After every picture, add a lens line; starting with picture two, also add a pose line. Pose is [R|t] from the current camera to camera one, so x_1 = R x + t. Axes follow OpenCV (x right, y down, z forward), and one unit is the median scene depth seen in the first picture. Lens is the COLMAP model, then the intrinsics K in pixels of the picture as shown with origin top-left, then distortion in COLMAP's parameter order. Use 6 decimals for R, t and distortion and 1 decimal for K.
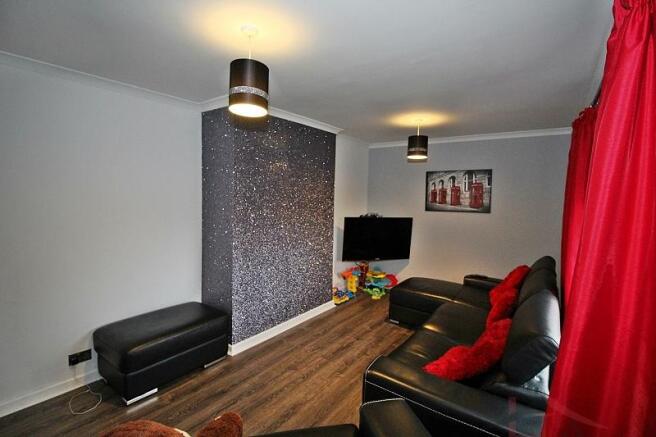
lens RADIAL K [[305.3, 0, 329.7], [0, 305.3, 214.0], [0, 0, 1]] dist [-0.013981, -0.000948]
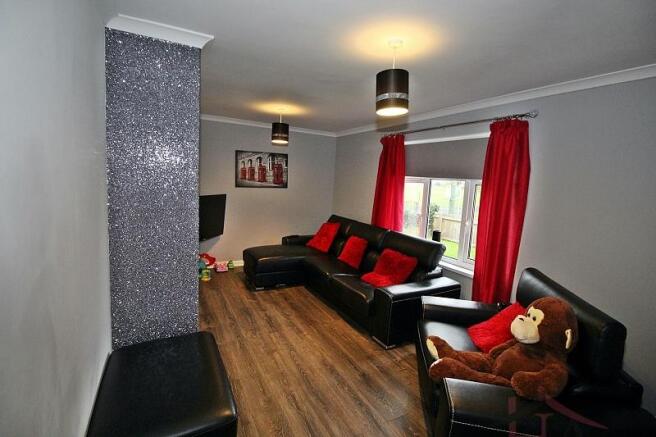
lens RADIAL K [[305.3, 0, 329.7], [0, 305.3, 214.0], [0, 0, 1]] dist [-0.013981, -0.000948]
pose [[0.423310, -0.103591, 0.900043, -0.586258], [0.019827, 0.994263, 0.105110, -0.025932], [-0.905768, -0.026649, 0.422936, 0.277708]]
